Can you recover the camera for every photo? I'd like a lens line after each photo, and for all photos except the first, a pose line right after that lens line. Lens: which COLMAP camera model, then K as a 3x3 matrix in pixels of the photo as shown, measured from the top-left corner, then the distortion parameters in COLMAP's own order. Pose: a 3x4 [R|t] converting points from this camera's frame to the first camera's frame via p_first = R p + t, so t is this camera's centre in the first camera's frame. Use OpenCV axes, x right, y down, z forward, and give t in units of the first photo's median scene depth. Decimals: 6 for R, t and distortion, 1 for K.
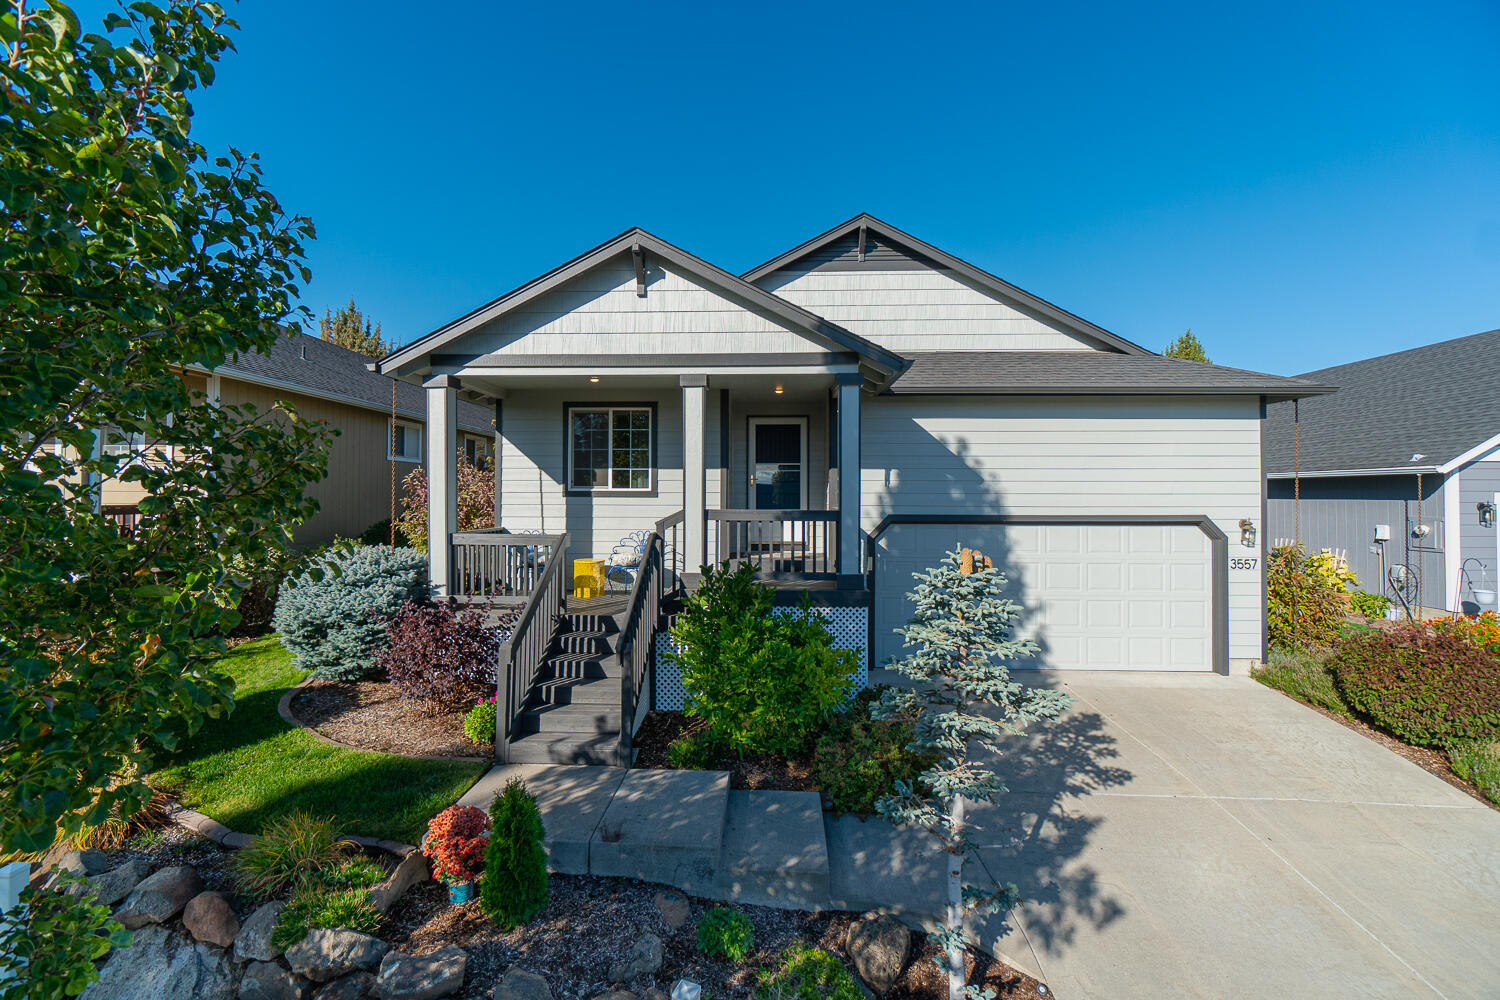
lens RADIAL K [[623.3, 0, 740.4], [0, 623.3, 503.9], [0, 0, 1]] dist [0.007832, 0.000013]
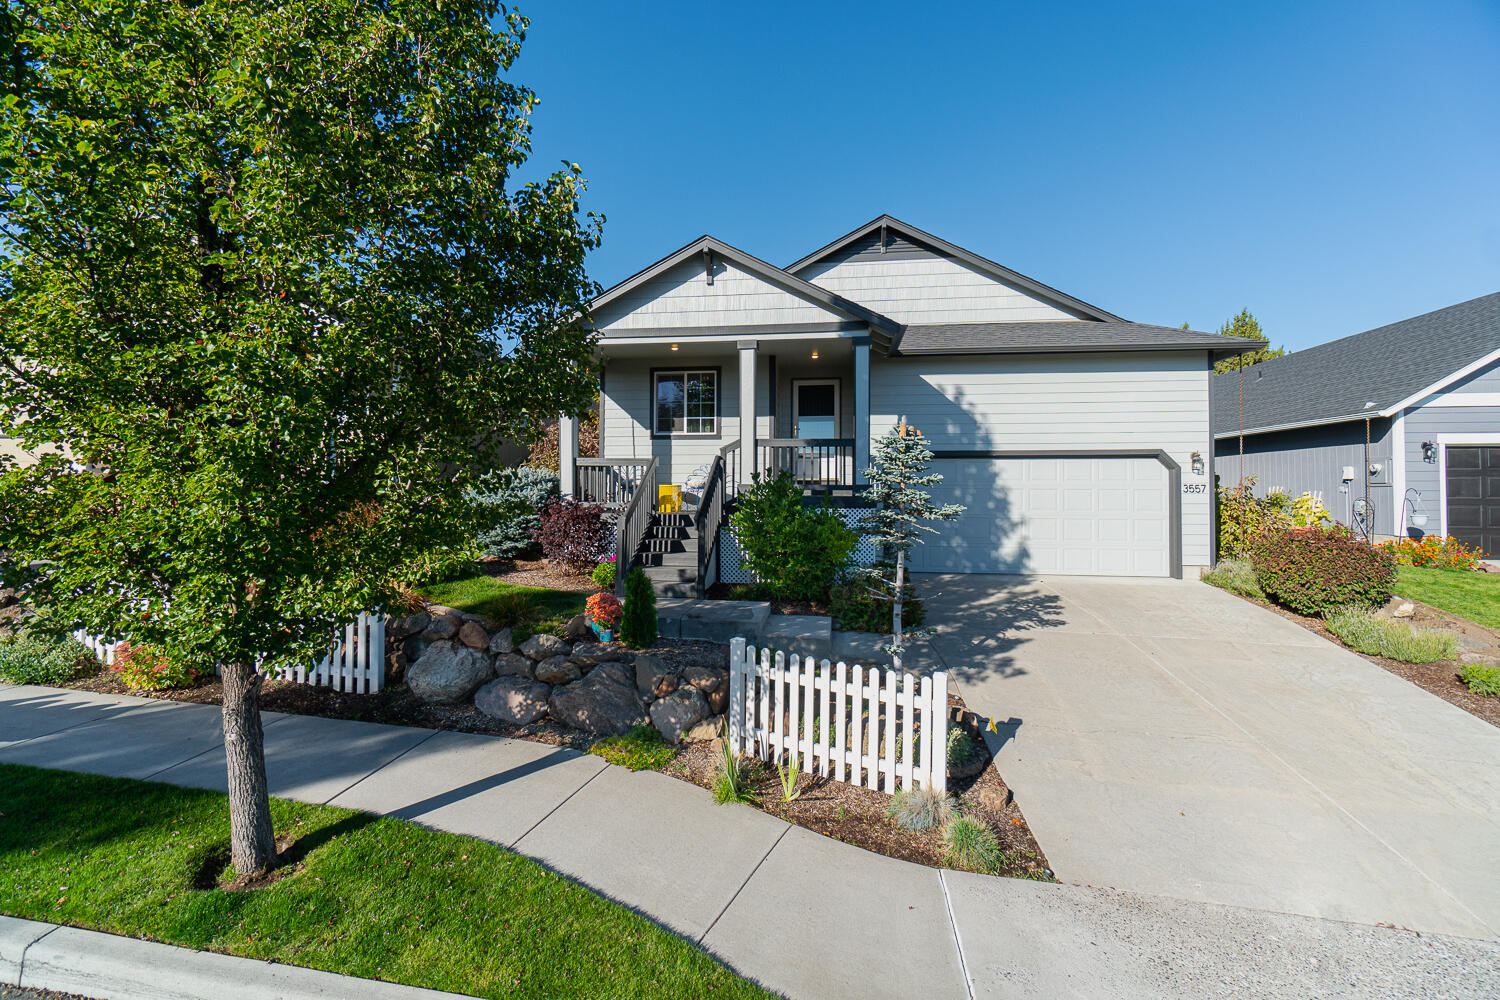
lens RADIAL K [[643.0, 0, 750.0], [0, 643.0, 500.0], [0, 0, 1]] dist [0.008131, 0.000111]
pose [[0.996390, -0.001187, -0.084885, 0.045648], [0.000553, 0.999972, -0.007493, 0.139551], [0.084891, 0.007419, 0.996363, -0.368221]]
